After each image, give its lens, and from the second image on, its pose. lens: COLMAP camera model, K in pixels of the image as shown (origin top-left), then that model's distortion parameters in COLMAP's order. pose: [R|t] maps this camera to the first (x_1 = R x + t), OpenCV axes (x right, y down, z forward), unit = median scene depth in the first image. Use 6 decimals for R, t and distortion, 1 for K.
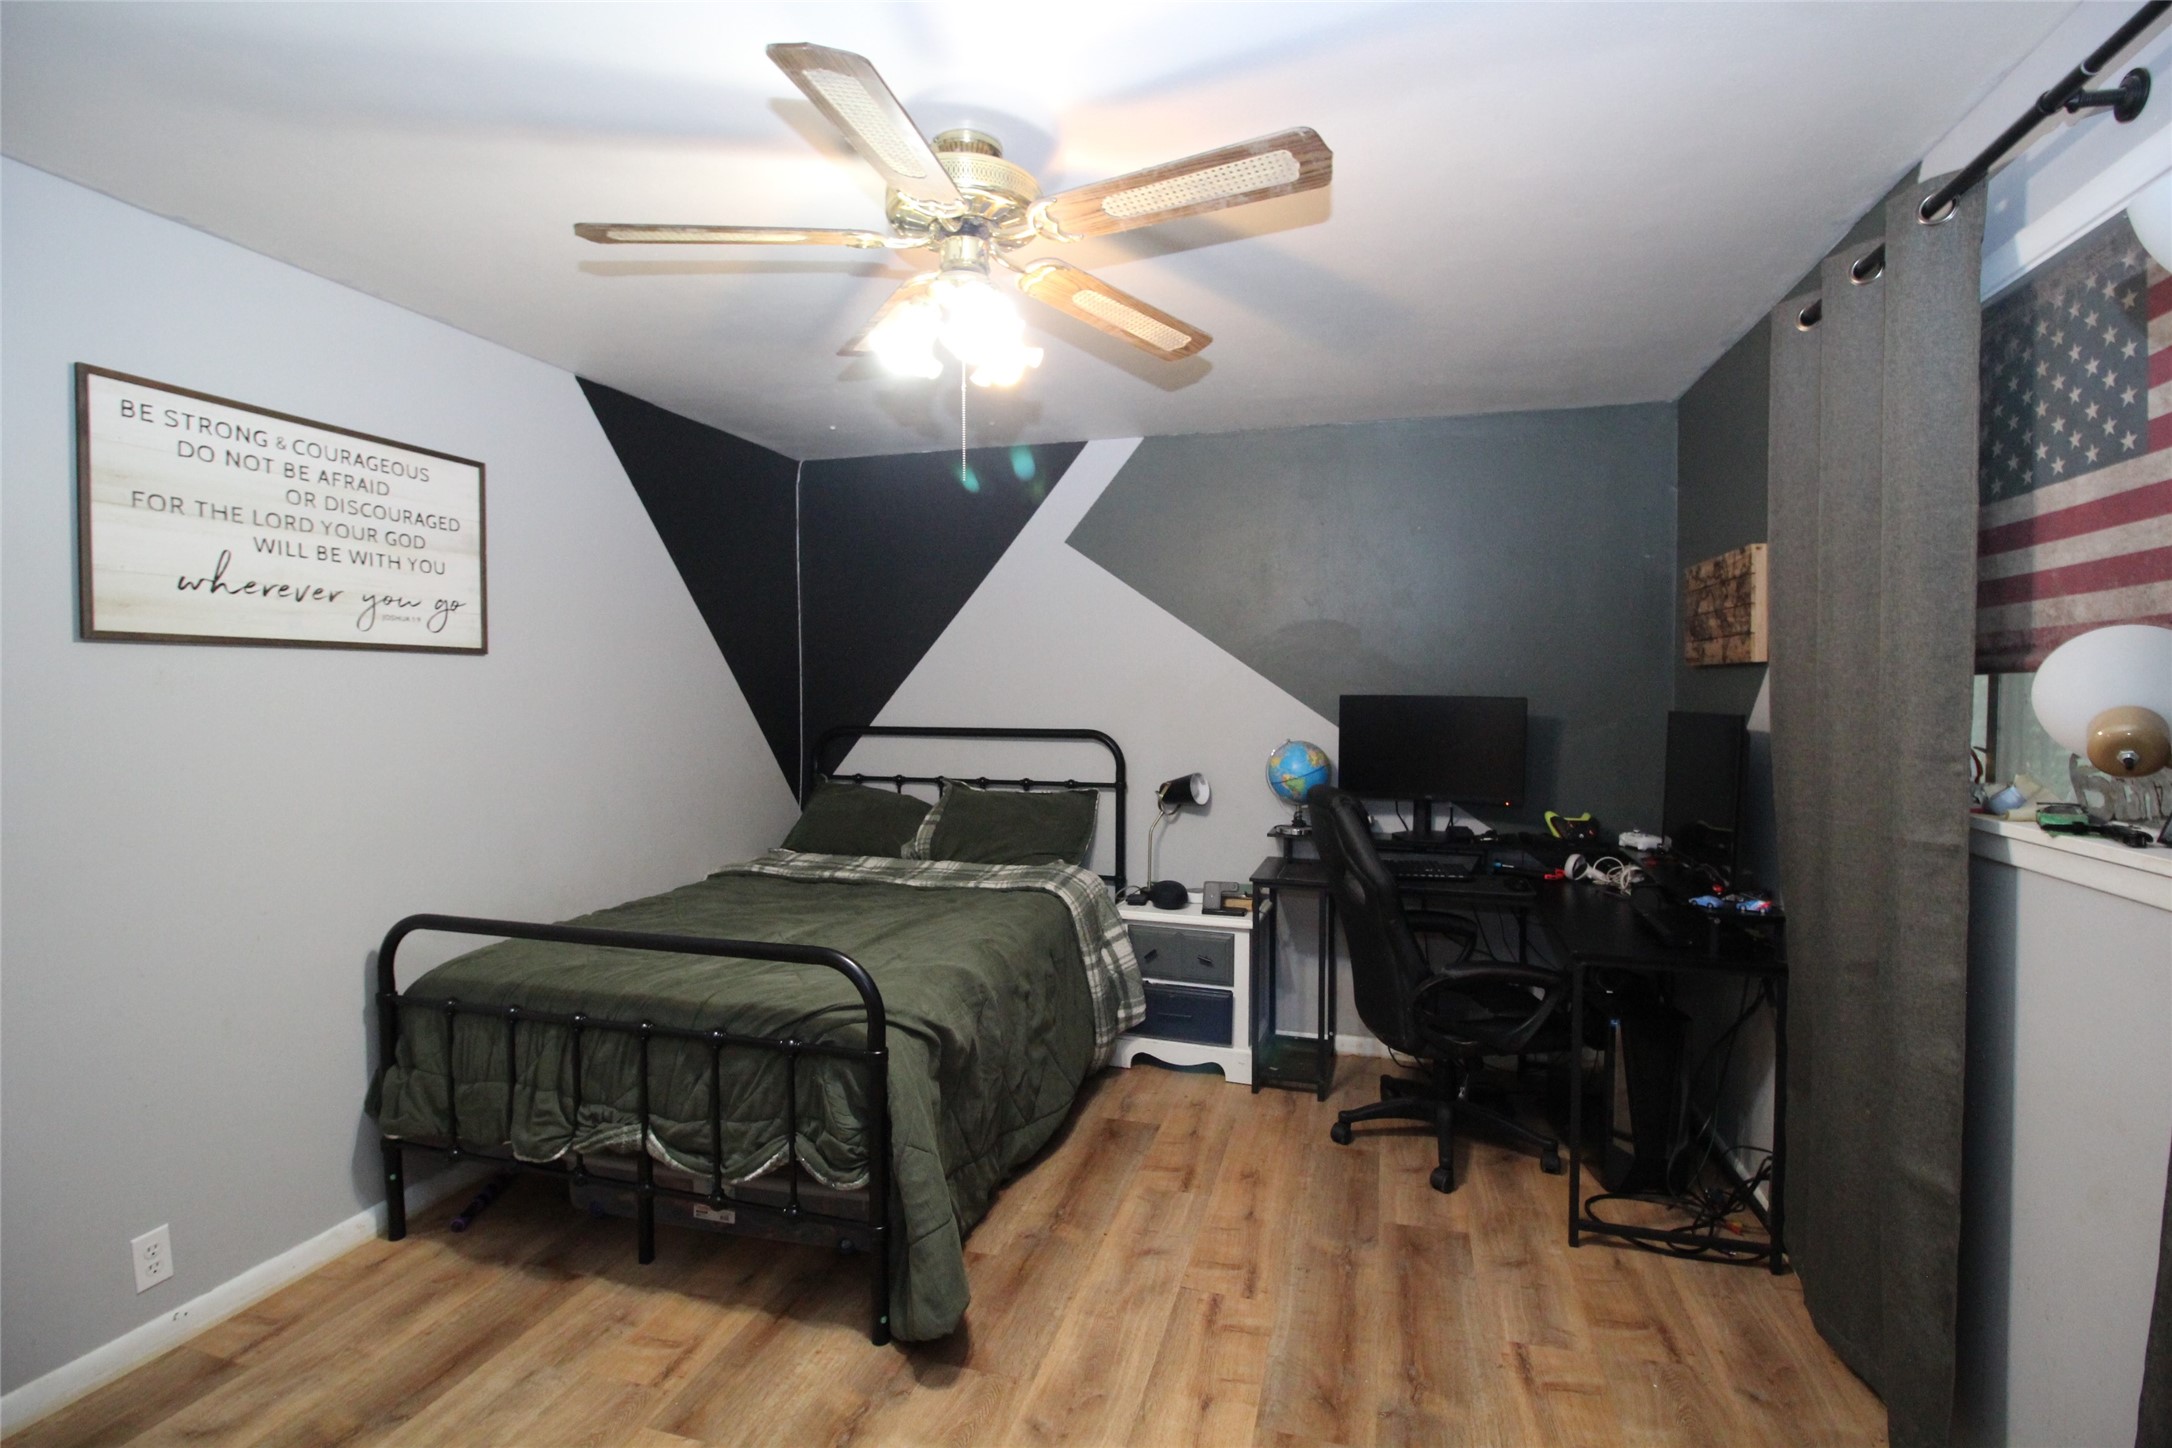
lens RADIAL K [[1006.4, 0, 1088.0], [0, 1006.4, 715.4], [0, 0, 1]] dist [0.001614, -0.013118]
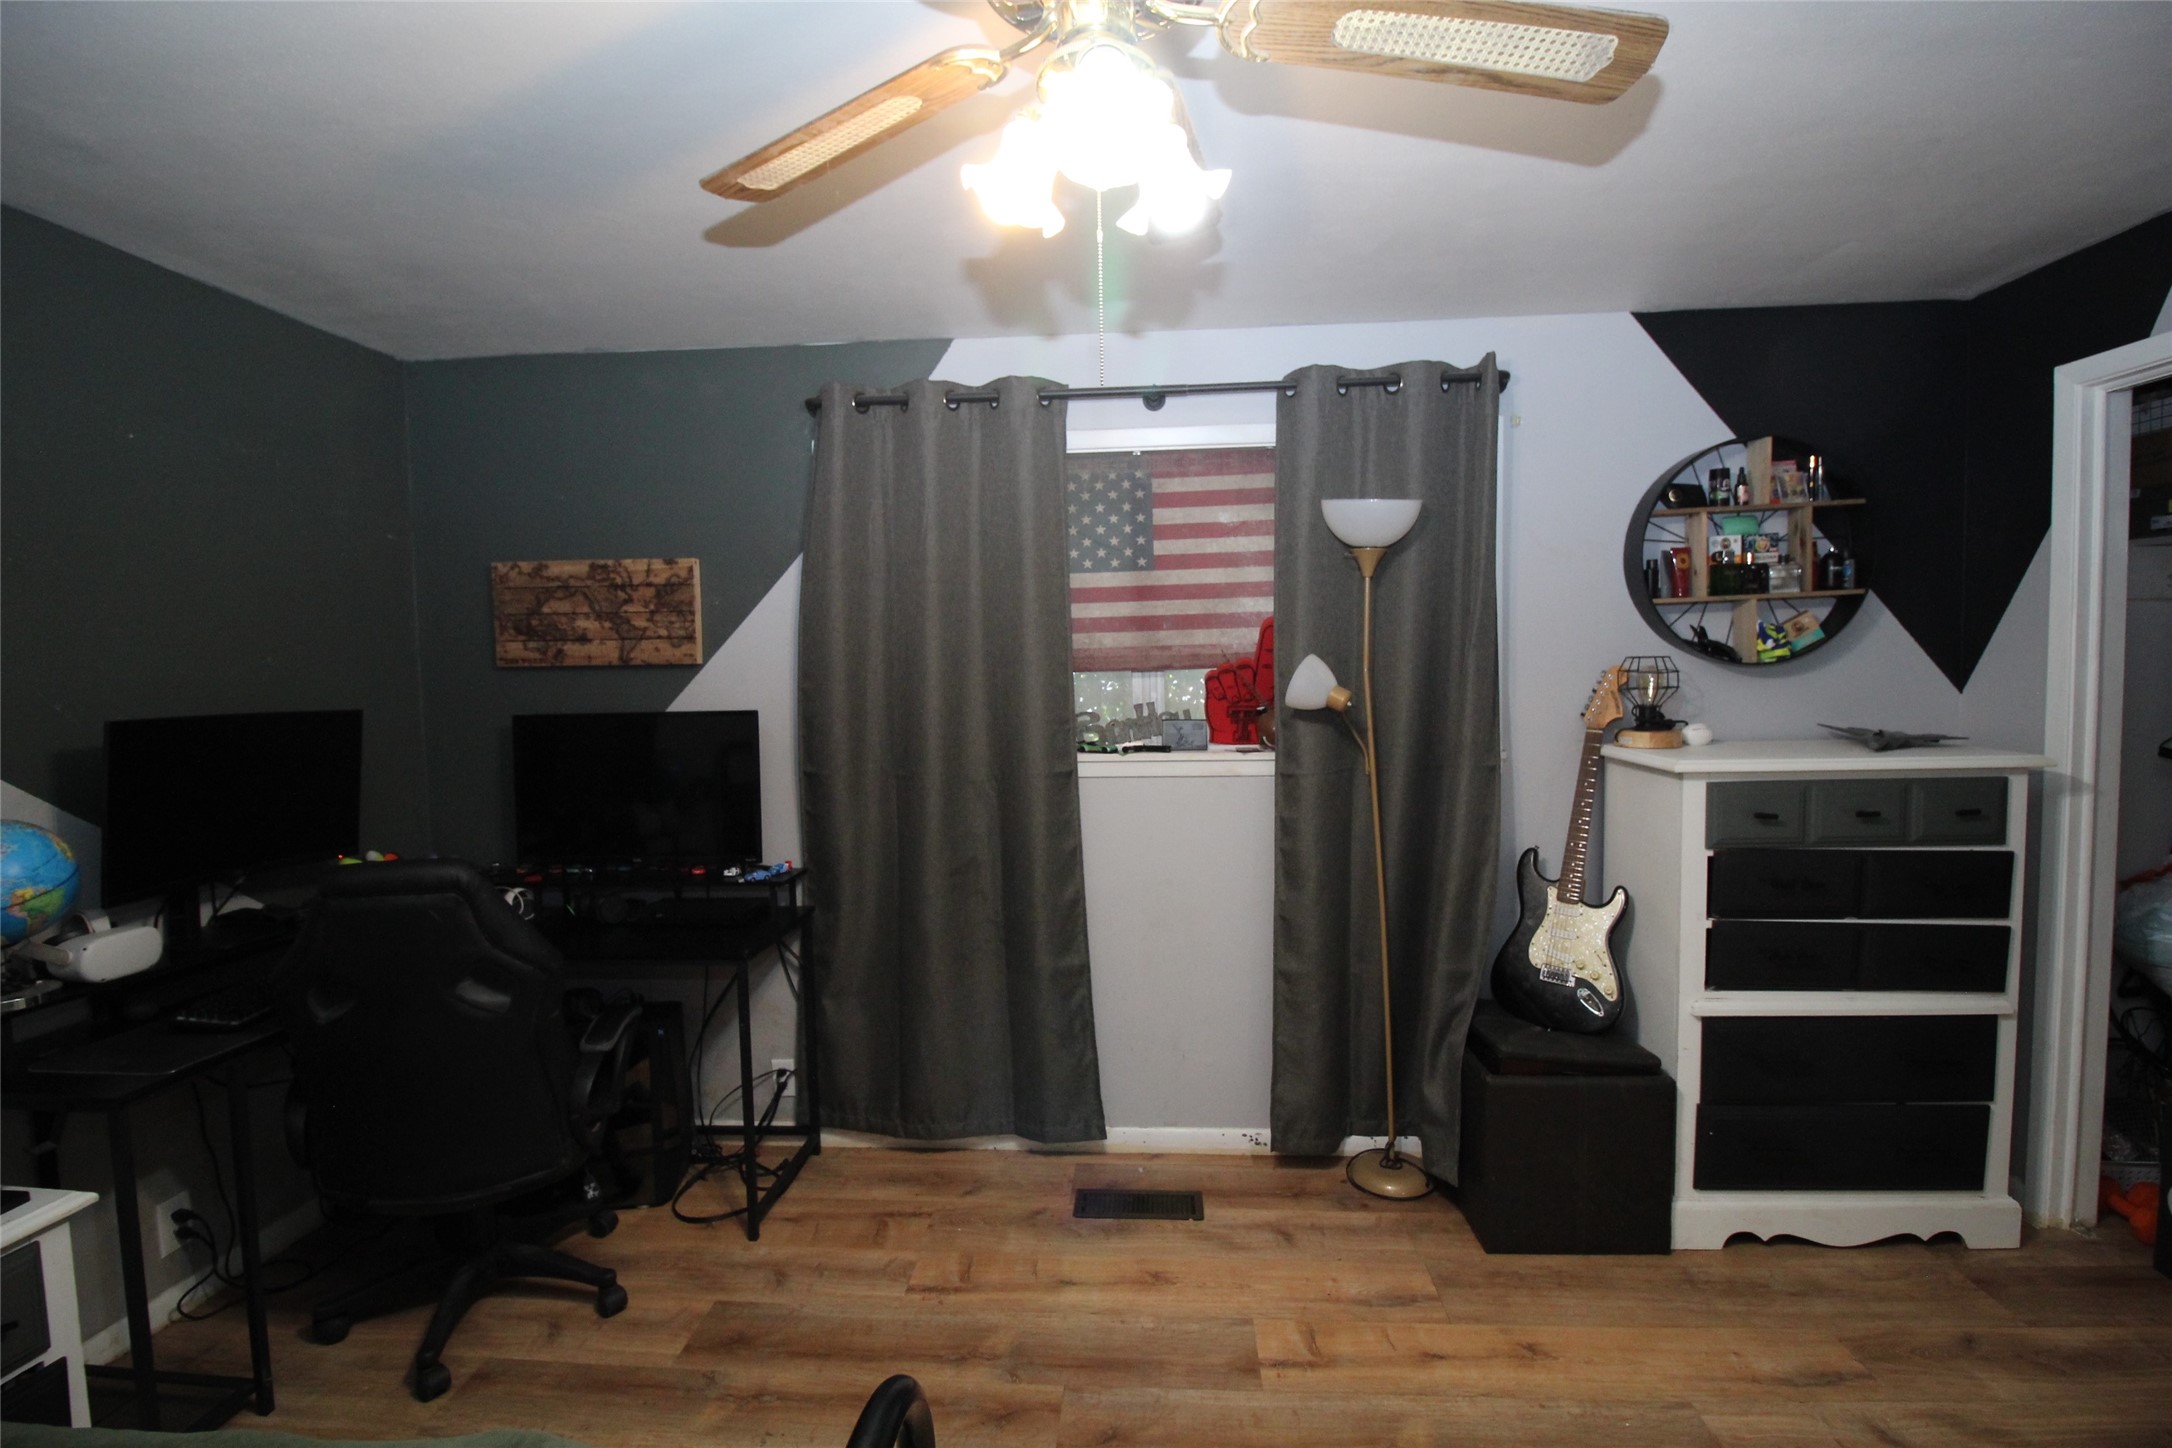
lens RADIAL K [[1006.4, 0, 1088.0], [0, 1006.4, 715.4], [0, 0, 1]] dist [0.001614, -0.013118]
pose [[-0.213922, -0.044463, 0.975838, -0.595176], [0.044908, 0.997460, 0.055293, -0.043558], [-0.975818, 0.055652, -0.211382, 0.917507]]
